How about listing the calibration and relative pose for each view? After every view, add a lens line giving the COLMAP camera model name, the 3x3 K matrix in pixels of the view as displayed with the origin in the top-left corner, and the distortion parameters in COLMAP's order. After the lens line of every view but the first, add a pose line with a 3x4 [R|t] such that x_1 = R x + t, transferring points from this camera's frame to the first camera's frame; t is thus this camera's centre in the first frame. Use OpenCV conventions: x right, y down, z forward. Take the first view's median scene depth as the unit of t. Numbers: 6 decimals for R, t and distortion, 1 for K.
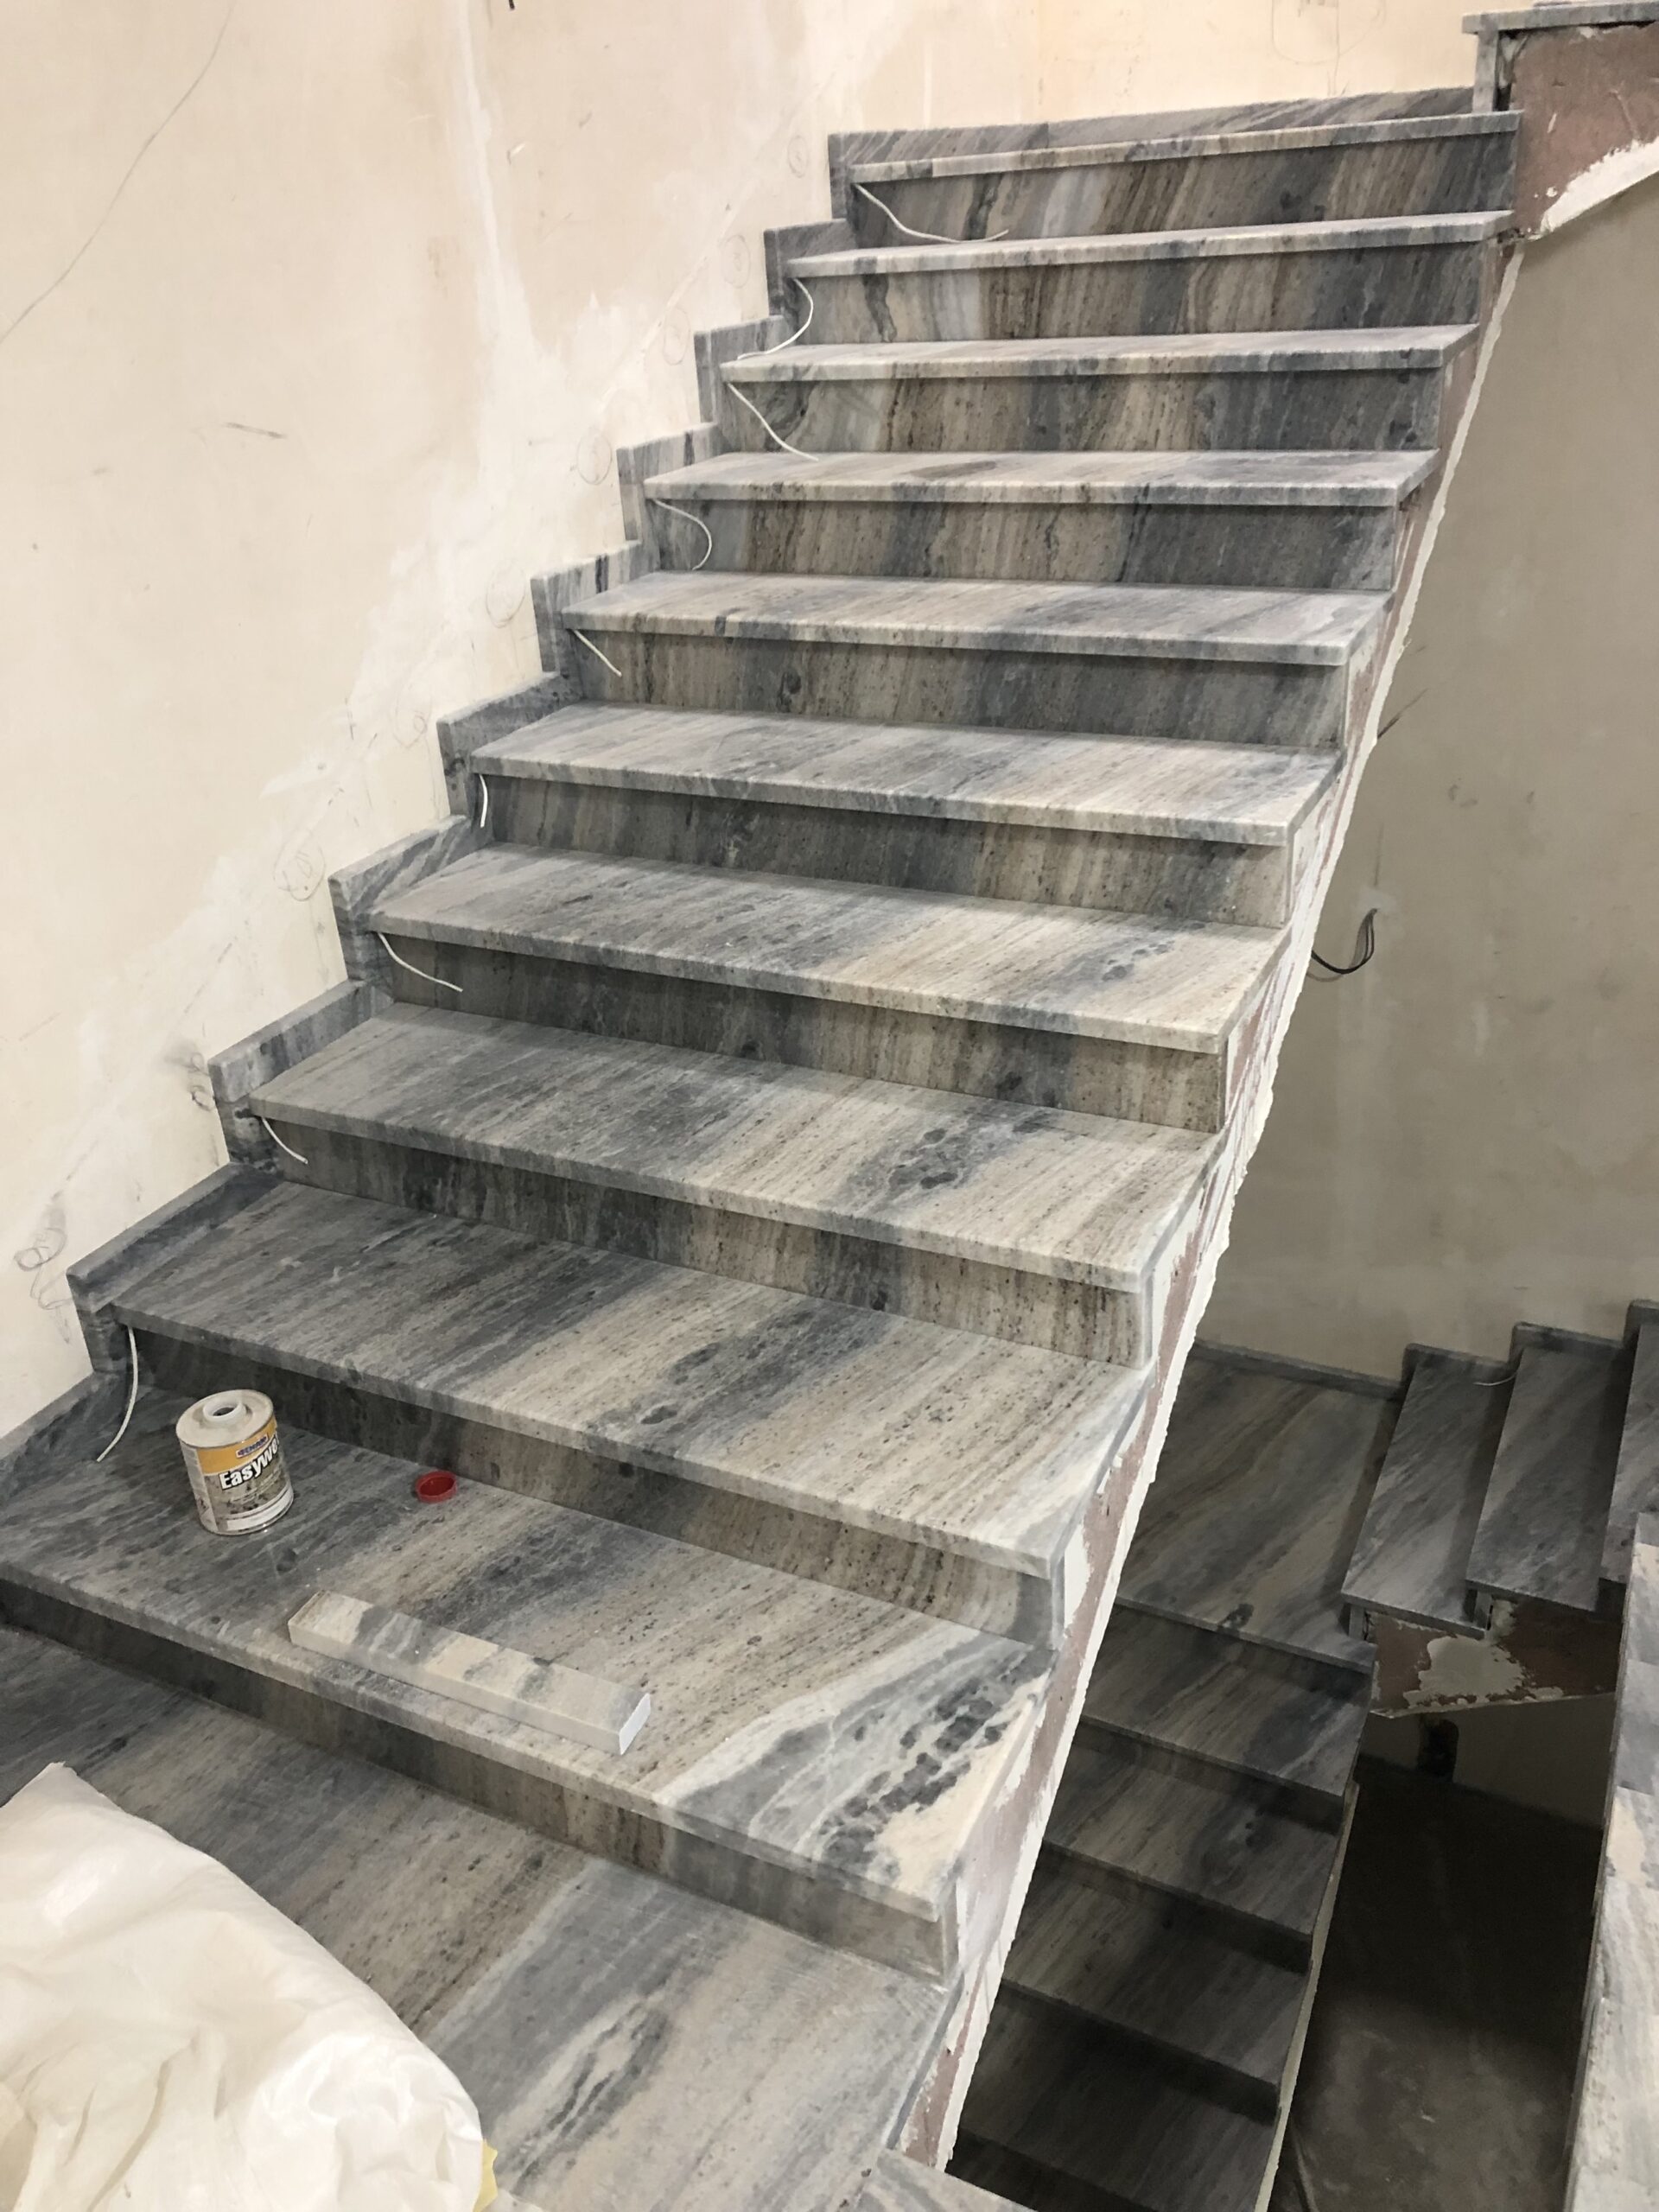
lens RADIAL K [[1818.0, 0, 783.0], [0, 1818.0, 1112.2], [0, 0, 1]] dist [0.053633, -0.064335]
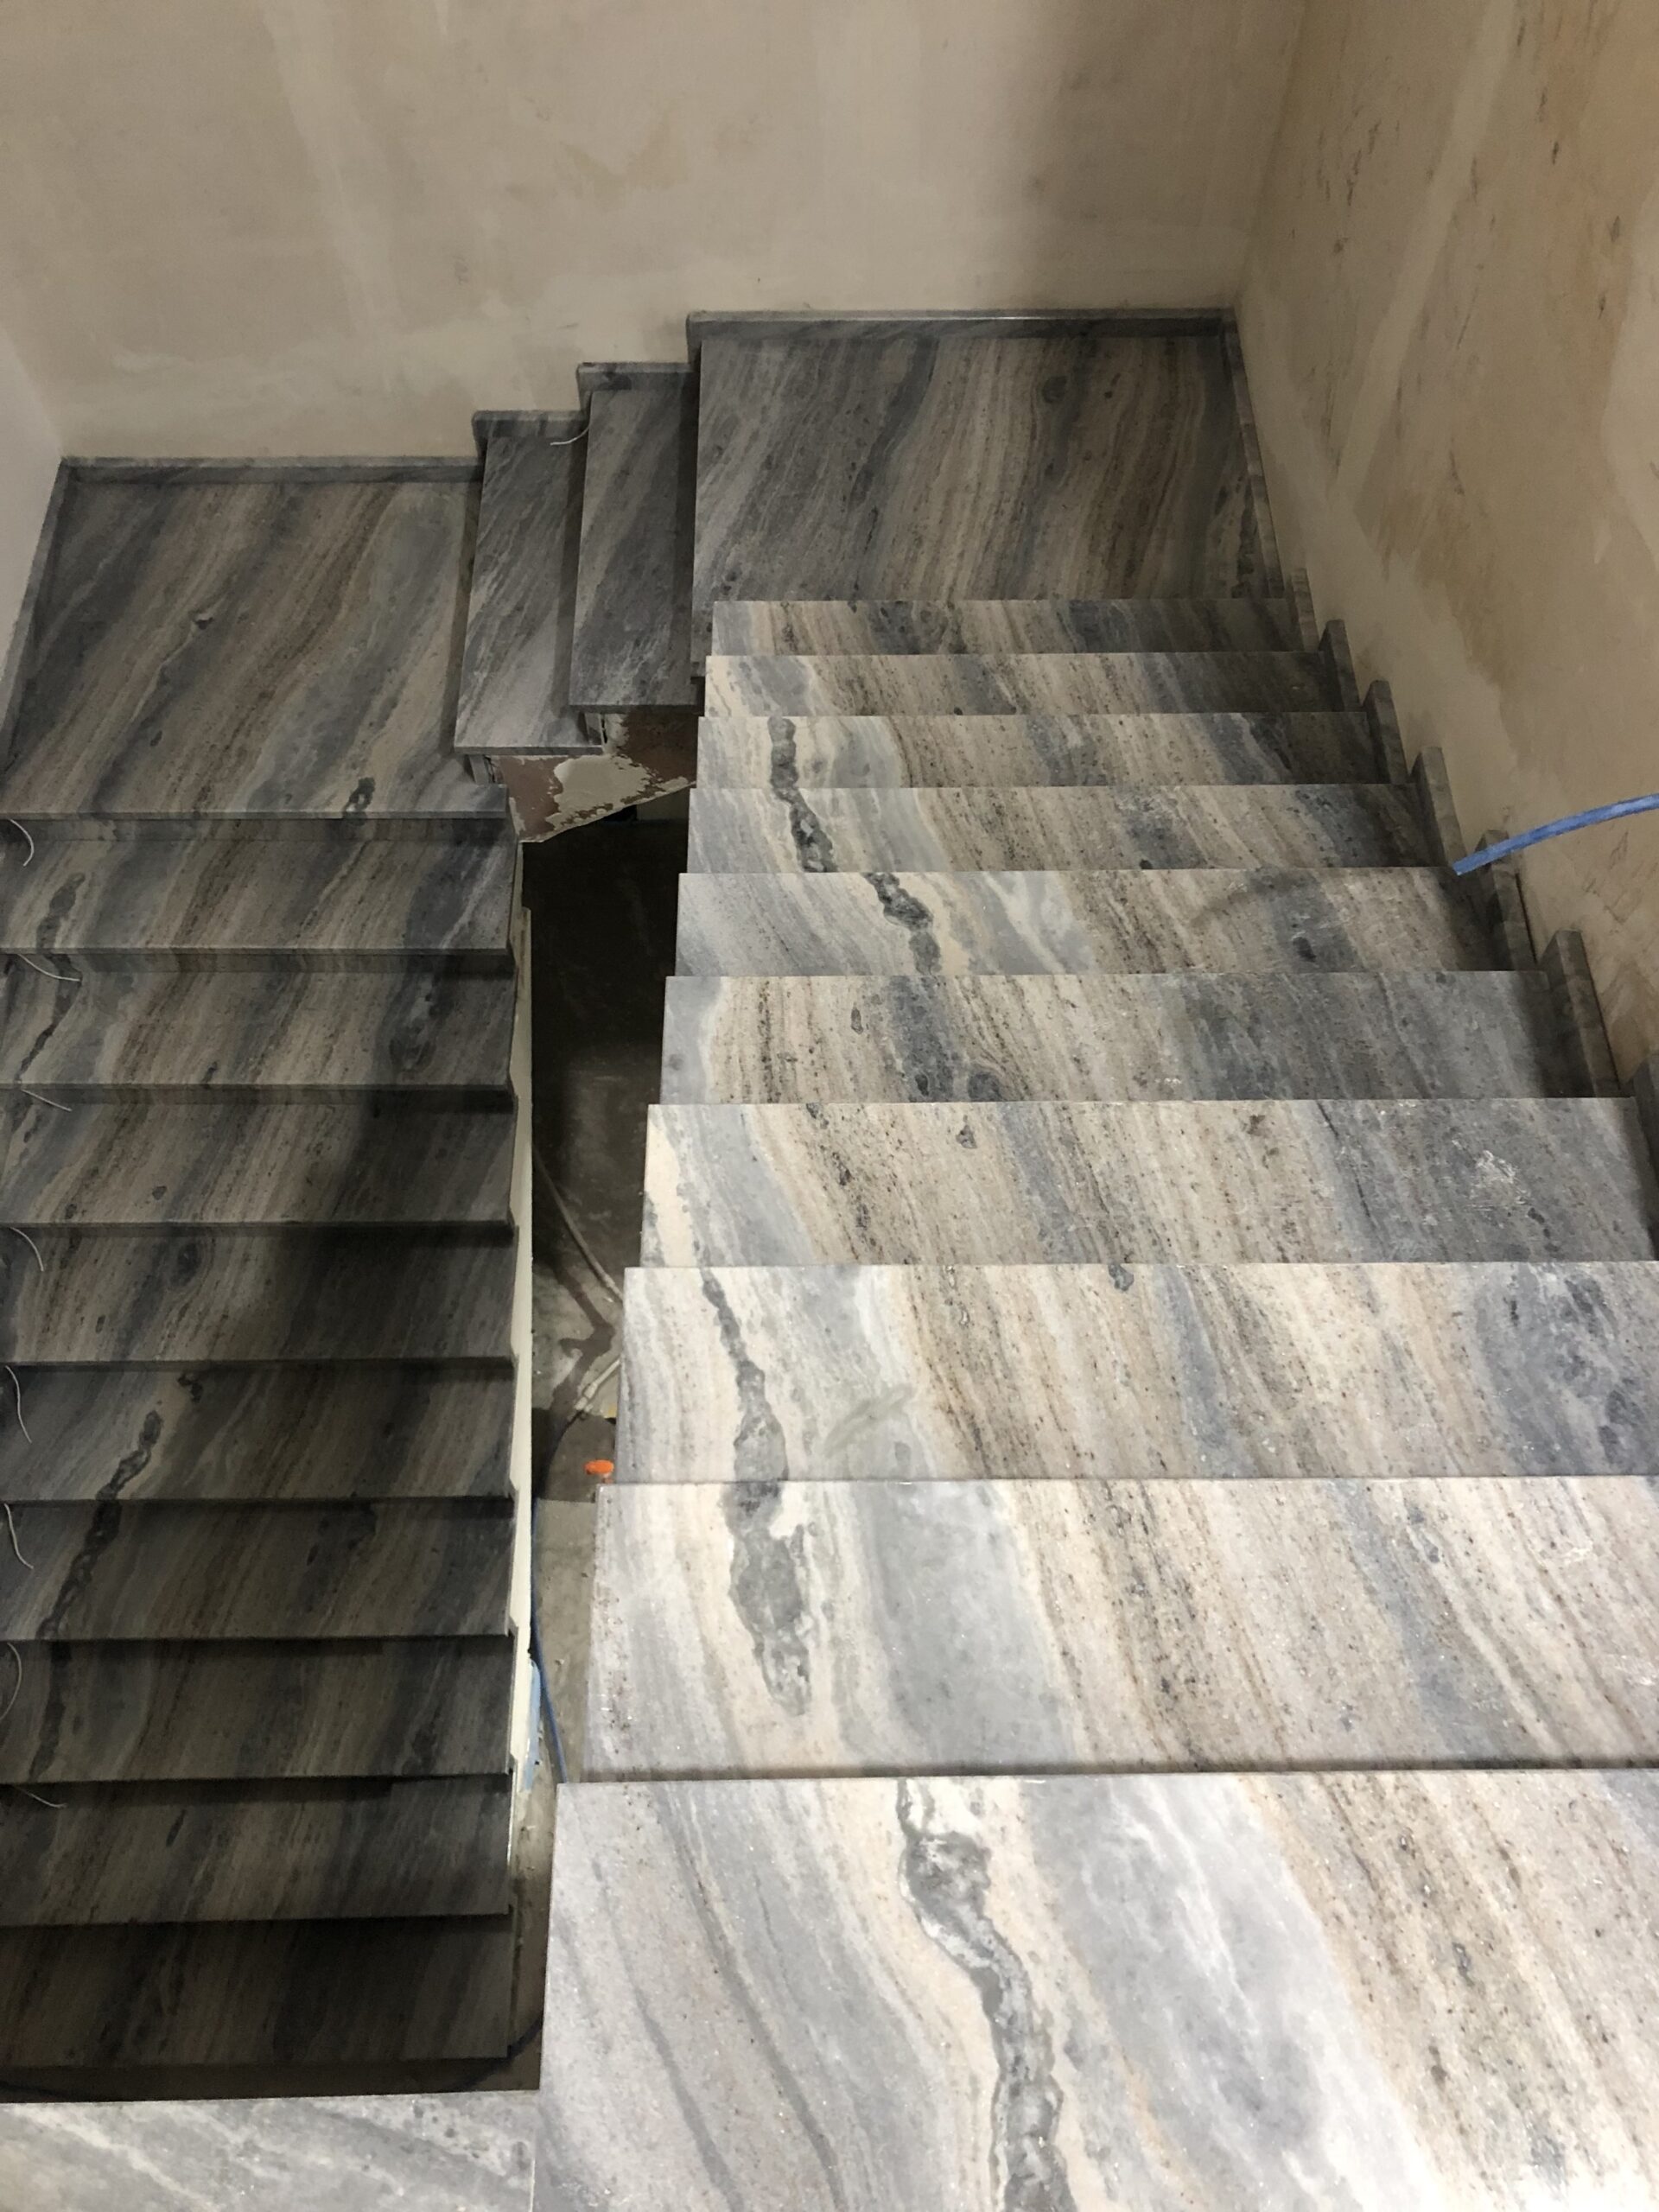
lens RADIAL K [[1818.0, 0, 843.3], [0, 1818.0, 1112.3], [0, 0, 1]] dist [0.053633, -0.064335]
pose [[0.881839, -0.366169, 0.297120, 0.214702], [0.149345, 0.814528, 0.560571, -0.115540], [-0.447276, -0.449960, 0.772969, 0.186578]]
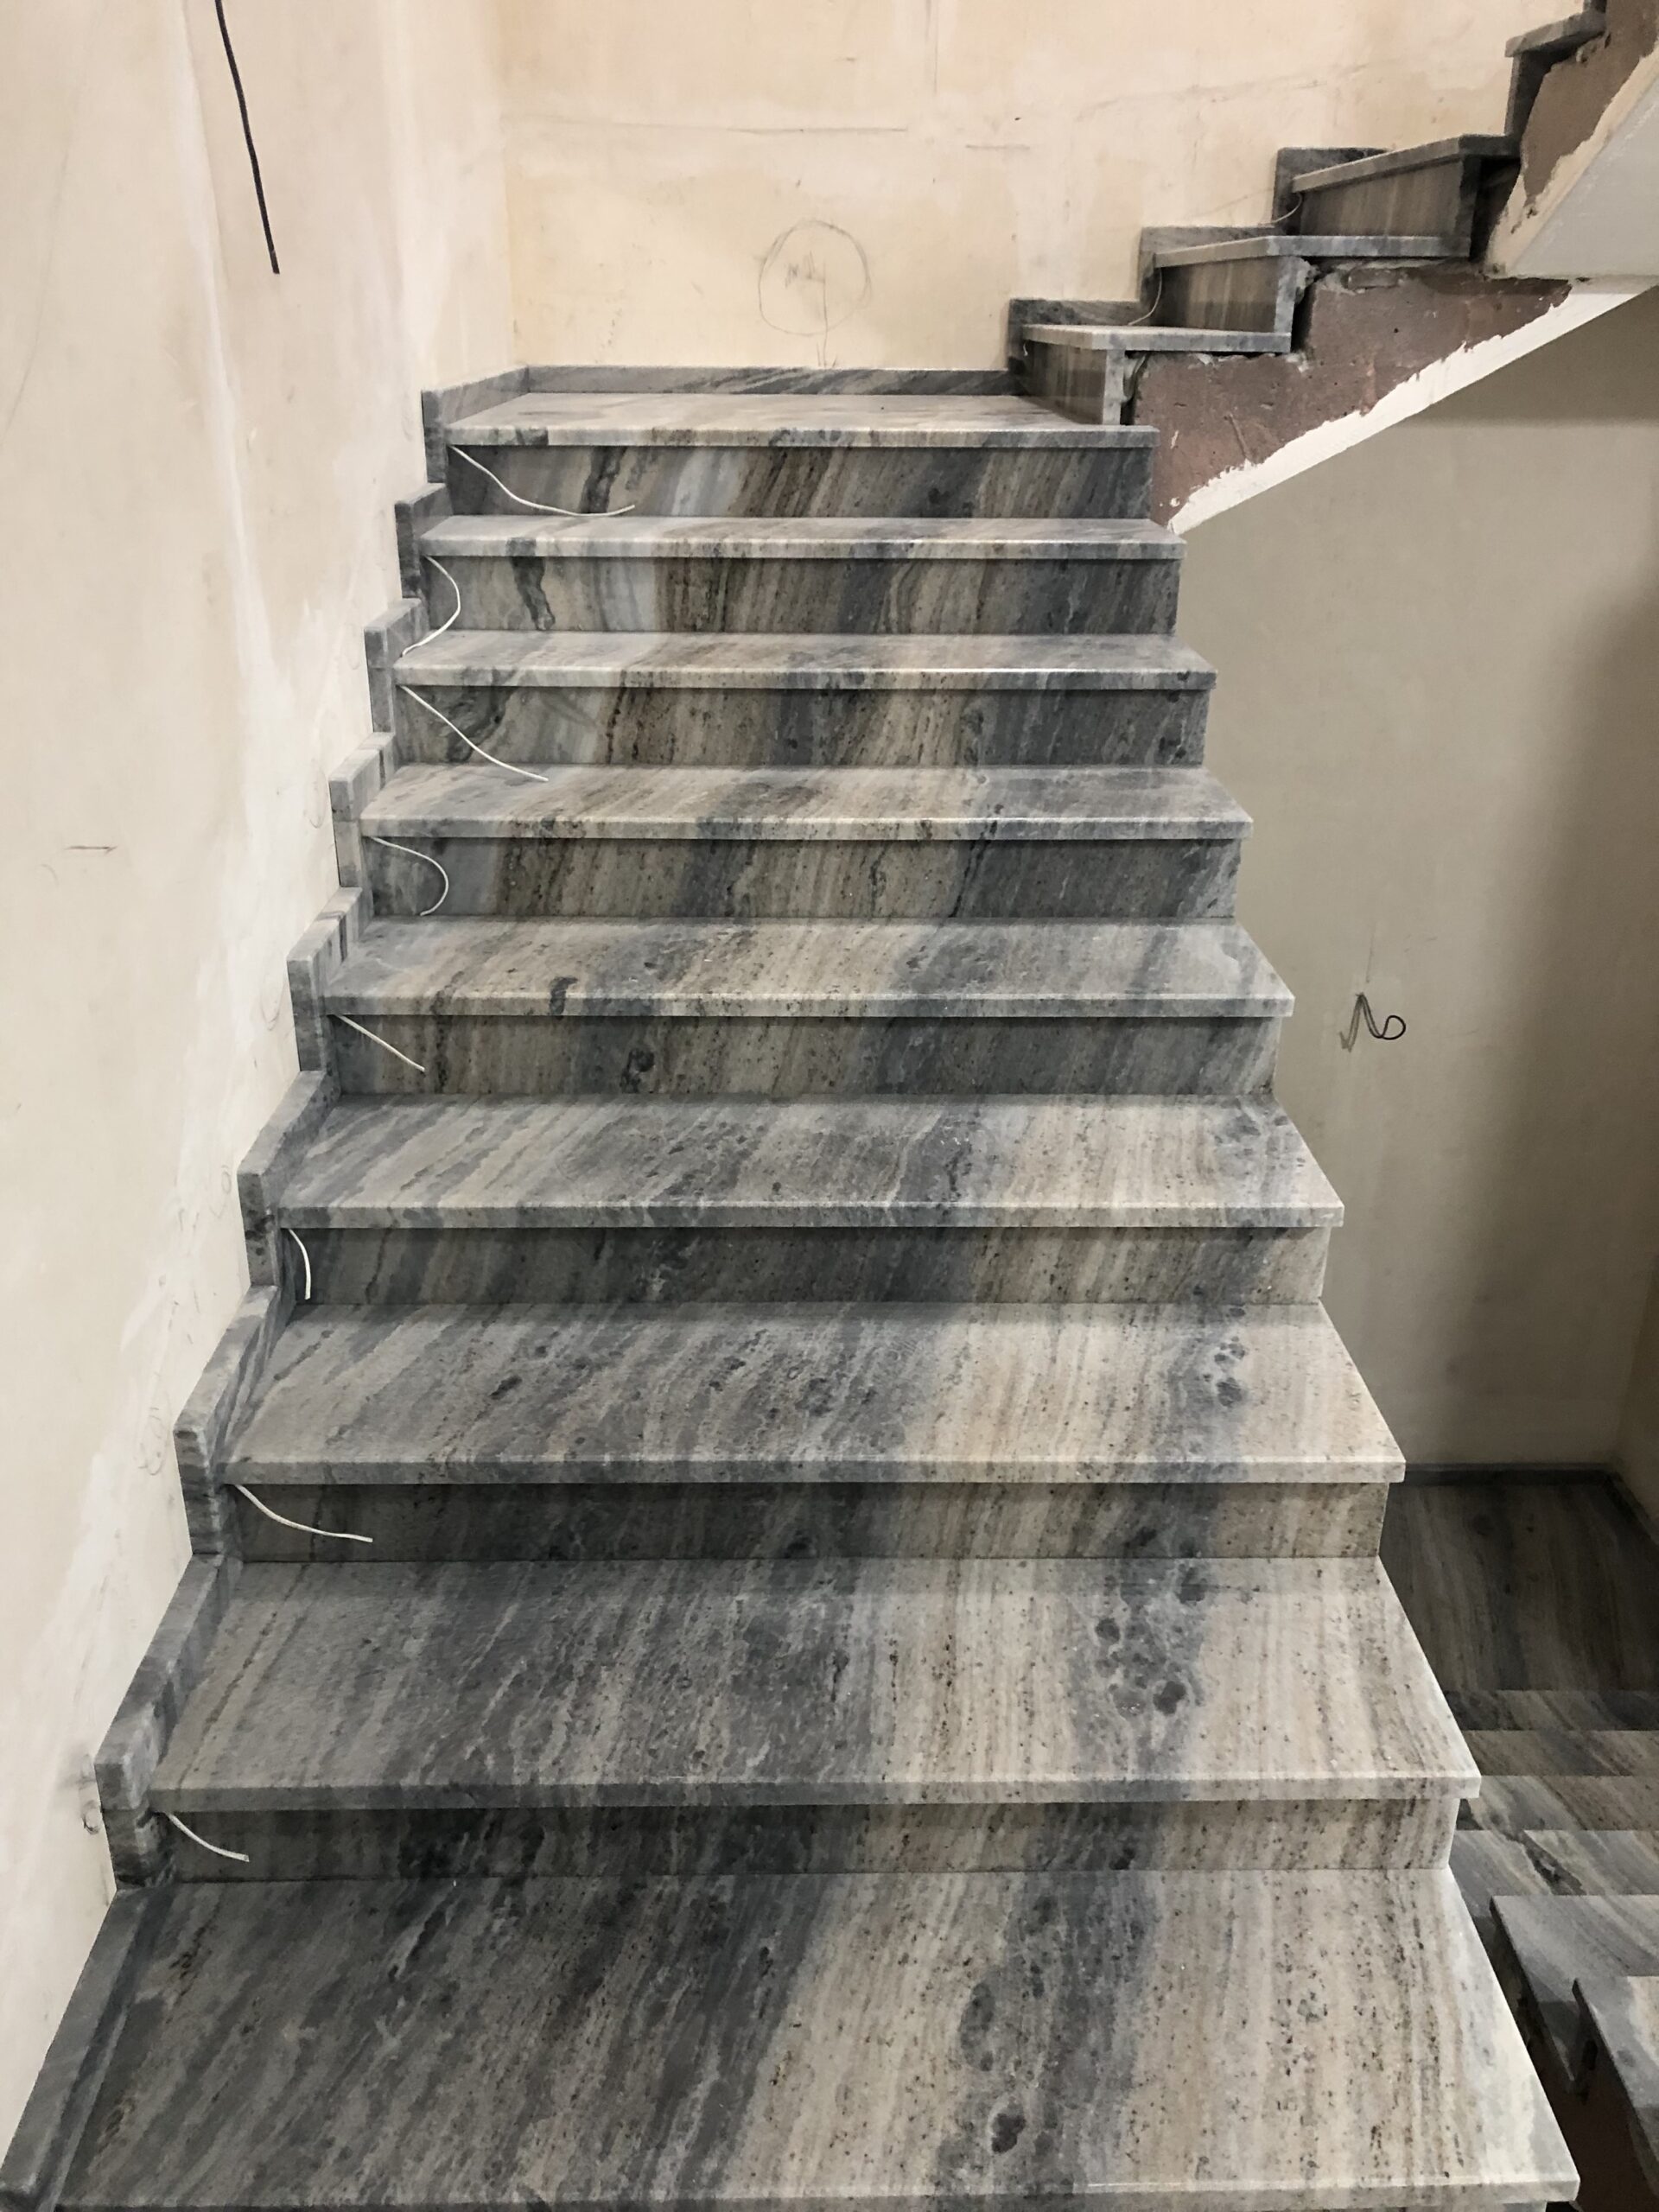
lens RADIAL K [[1818.0, 0, 829.3], [0, 1818.0, 1124.7], [0, 0, 1]] dist [0.053633, -0.064335]
pose [[0.877079, -0.125753, 0.463593, -0.299610], [0.155720, 0.987439, -0.026760, -0.164461], [-0.454404, 0.095661, 0.885644, 0.215469]]
